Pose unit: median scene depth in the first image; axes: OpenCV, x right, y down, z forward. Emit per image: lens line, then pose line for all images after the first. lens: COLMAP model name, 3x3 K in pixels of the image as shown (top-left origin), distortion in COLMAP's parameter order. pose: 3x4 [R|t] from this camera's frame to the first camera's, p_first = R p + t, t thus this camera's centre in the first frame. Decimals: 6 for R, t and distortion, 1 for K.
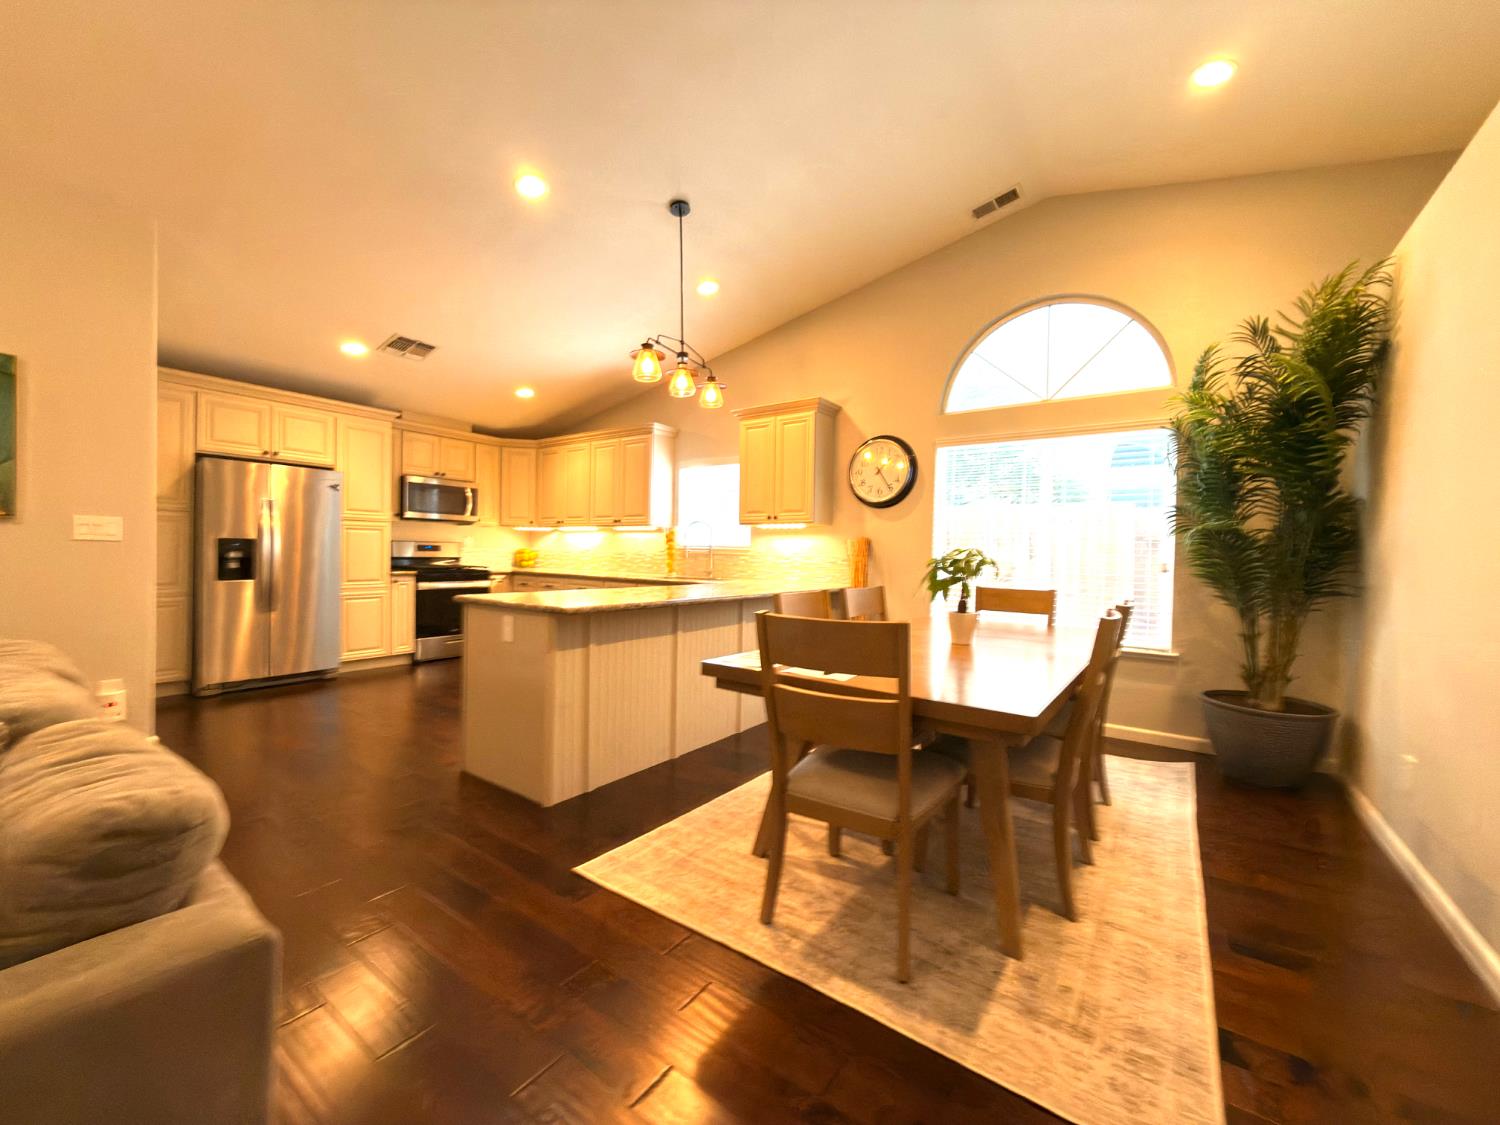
lens RADIAL K [[598.1, 0, 755.7], [0, 598.1, 562.7], [0, 0, 1]] dist [0.000013, -0.000363]
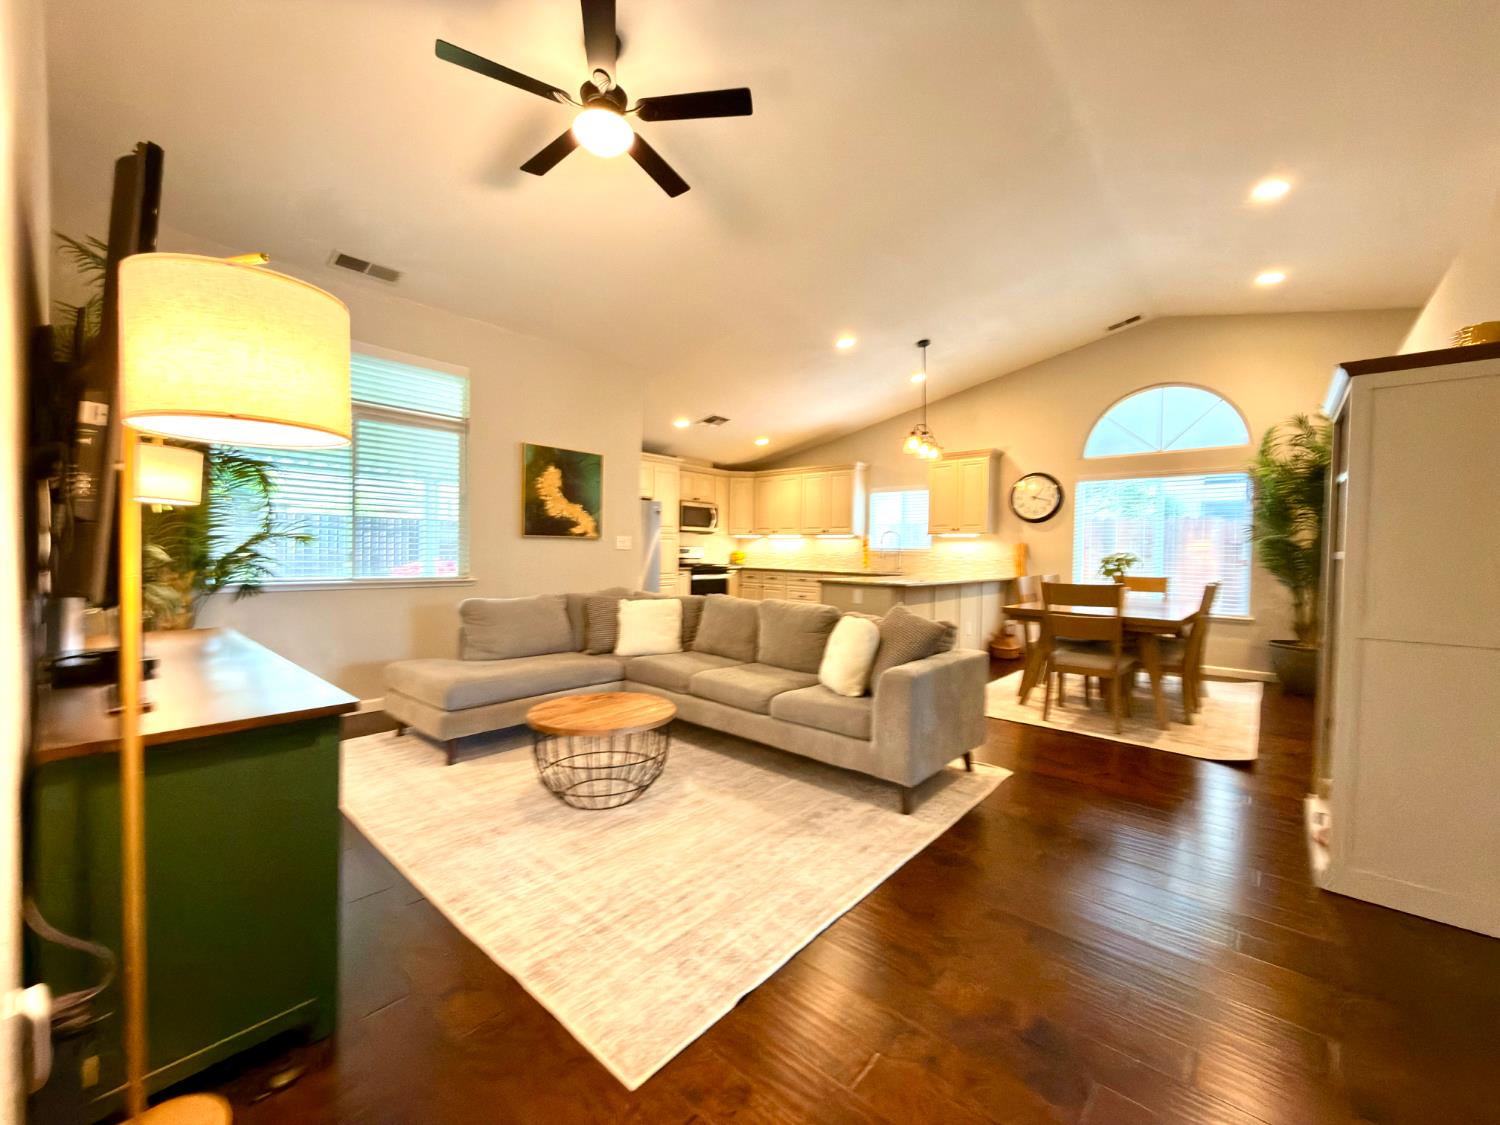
lens RADIAL K [[598.1, 0, 753.8], [0, 598.1, 564.6], [0, 0, 1]] dist [0.000013, -0.000363]
pose [[0.994768, -0.002457, -0.102126, -0.312316], [0.003054, 0.999979, 0.005686, -0.000255], [0.102110, -0.005968, 0.994755, -0.499088]]
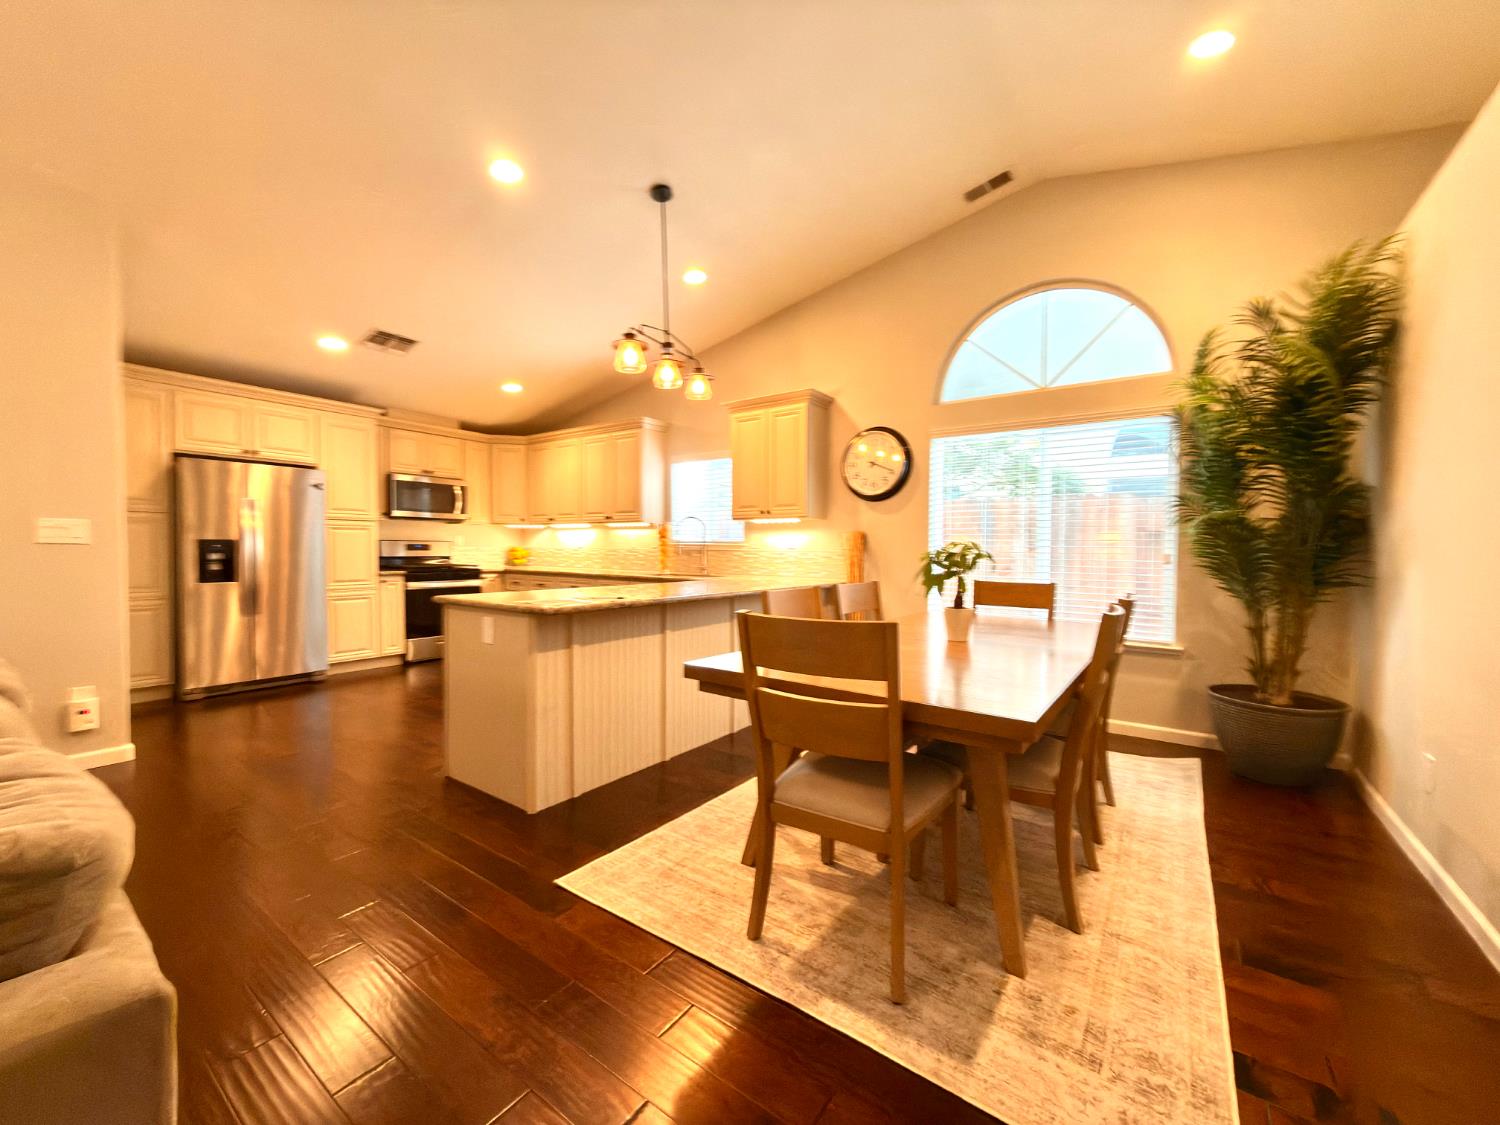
lens RADIAL K [[598.1, 0, 754.4], [0, 598.1, 559.0], [0, 0, 1]] dist [0.000013, -0.000363]
pose [[0.999929, -0.011887, -0.001021, 0.010075], [0.011889, 0.999928, 0.001606, -0.000350], [0.001002, -0.001618, 0.999998, 0.020026]]
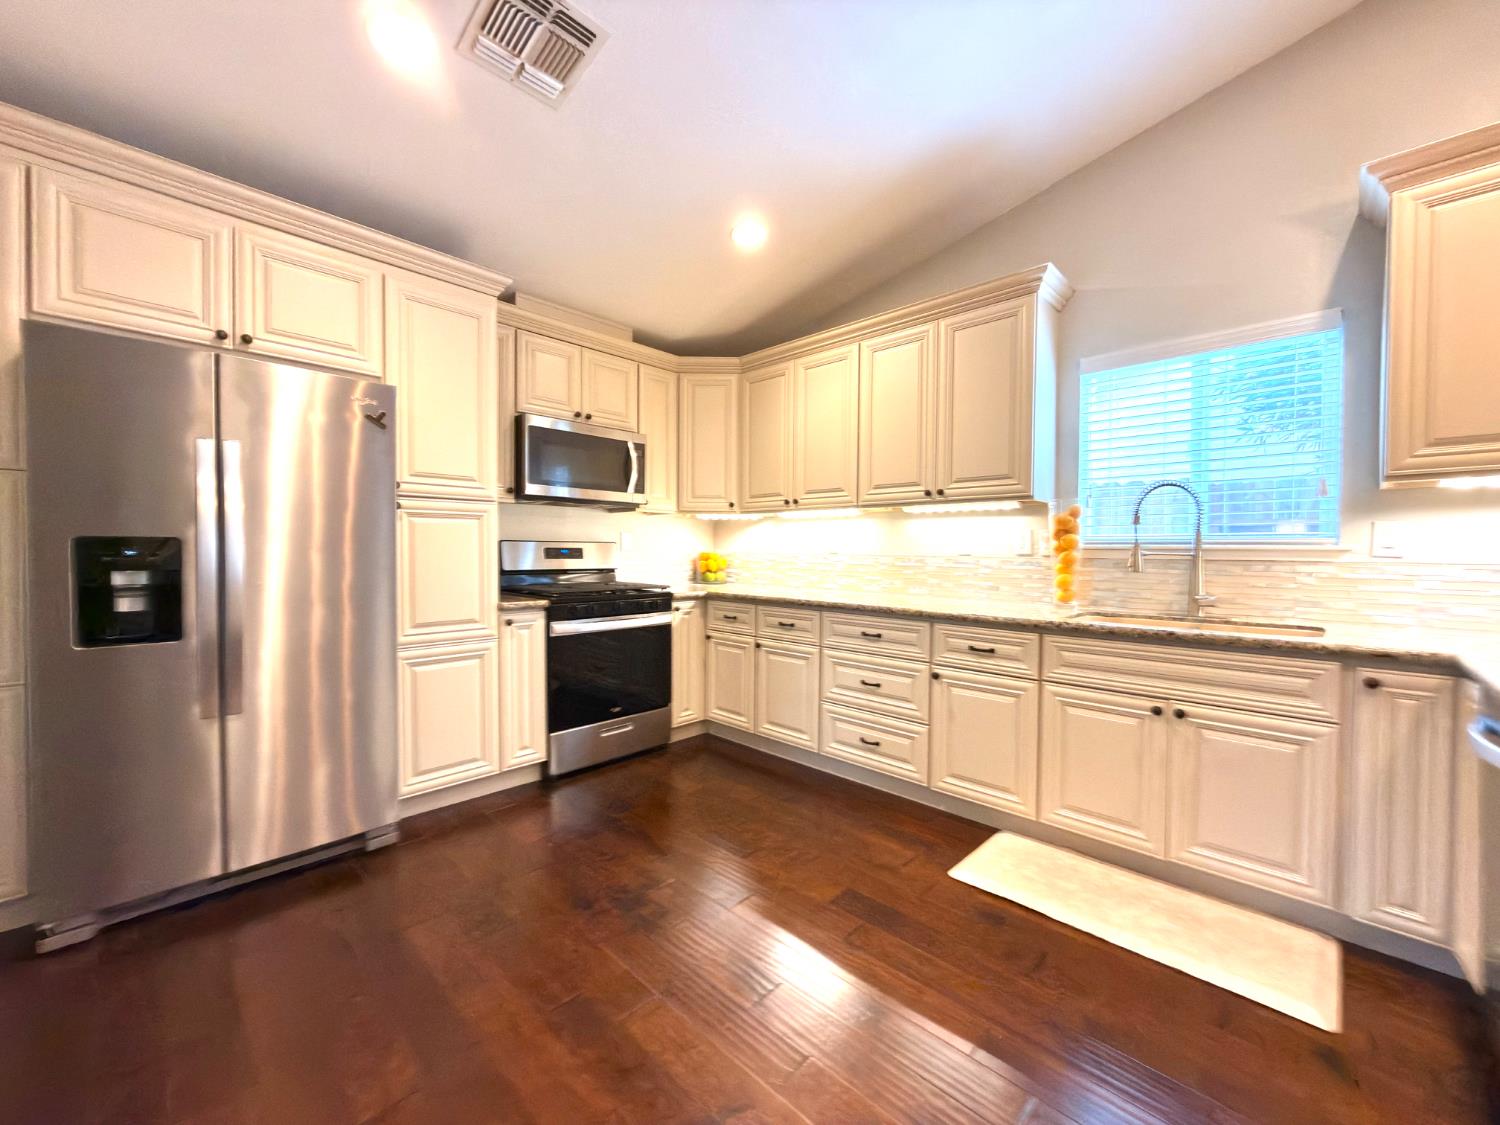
lens RADIAL K [[598.1, 0, 752.7], [0, 598.1, 563.5], [0, 0, 1]] dist [0.000013, -0.000363]
pose [[0.988084, -0.008714, -0.153670, -0.372555], [0.009195, 0.999955, 0.002422, -0.018576], [0.153641, -0.003806, 0.988119, 0.617221]]
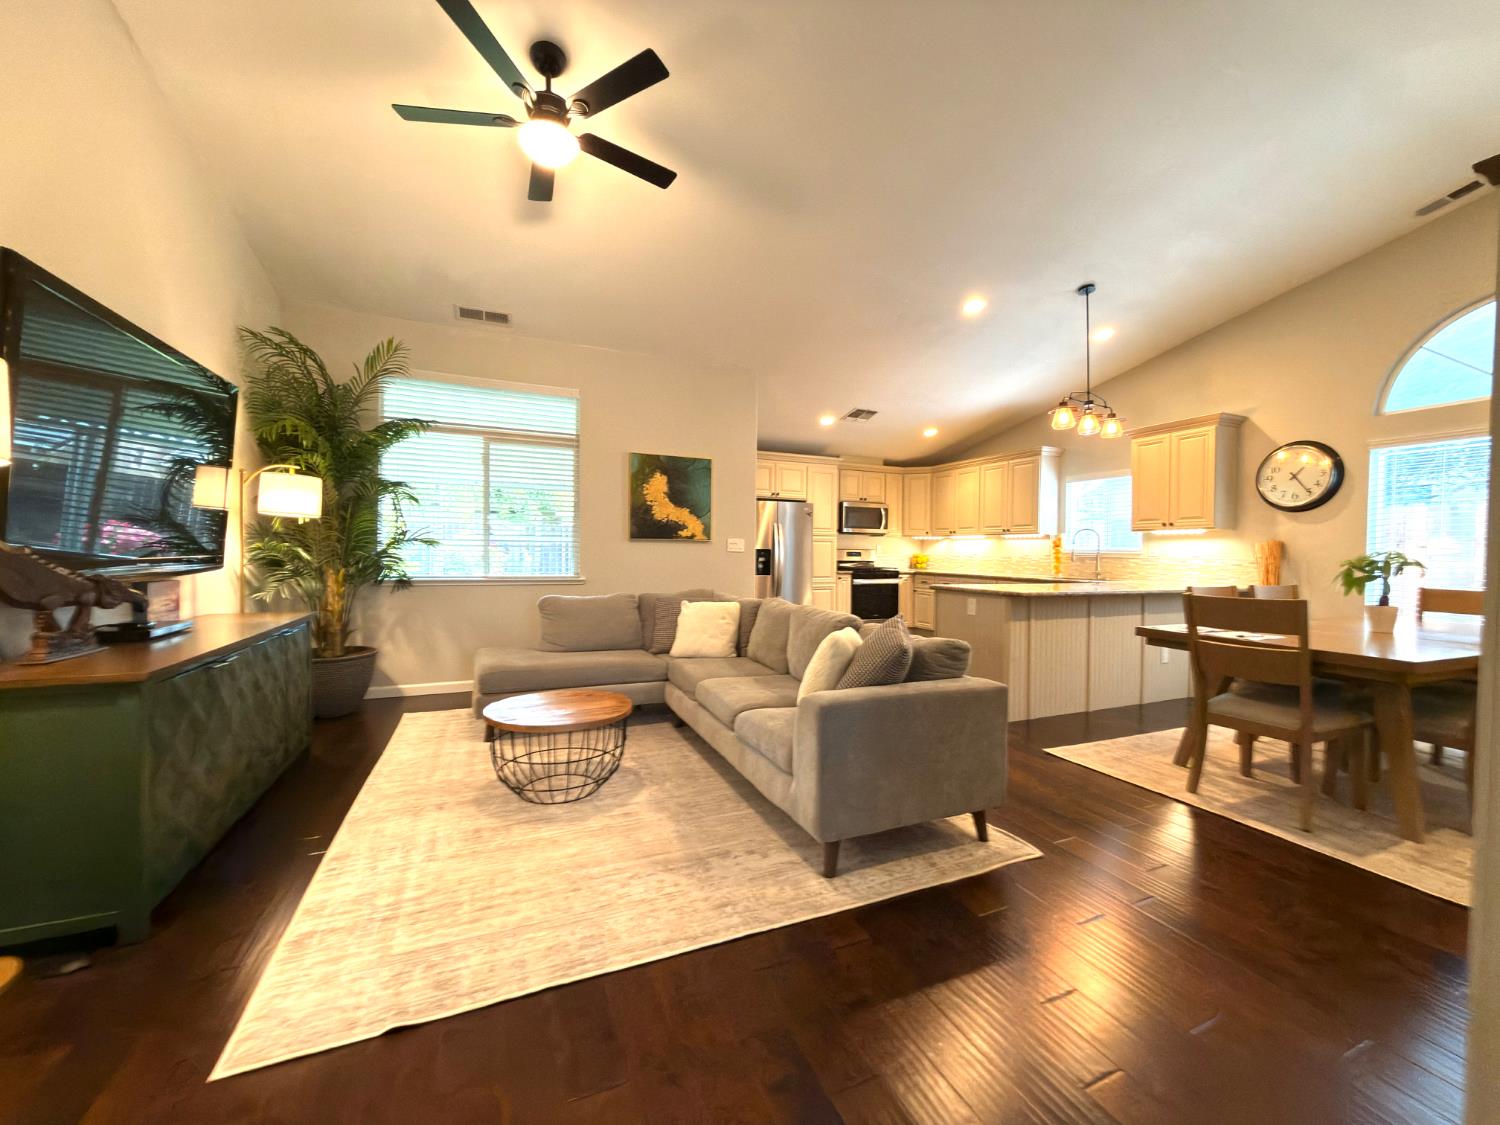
lens RADIAL K [[598.1, 0, 752.1], [0, 598.1, 561.2], [0, 0, 1]] dist [0.000013, -0.000363]
pose [[0.855009, -0.002323, -0.518608, -0.057119], [-0.002714, 0.999956, -0.008953, 0.005063], [0.518606, 0.009063, 0.854965, -0.350302]]
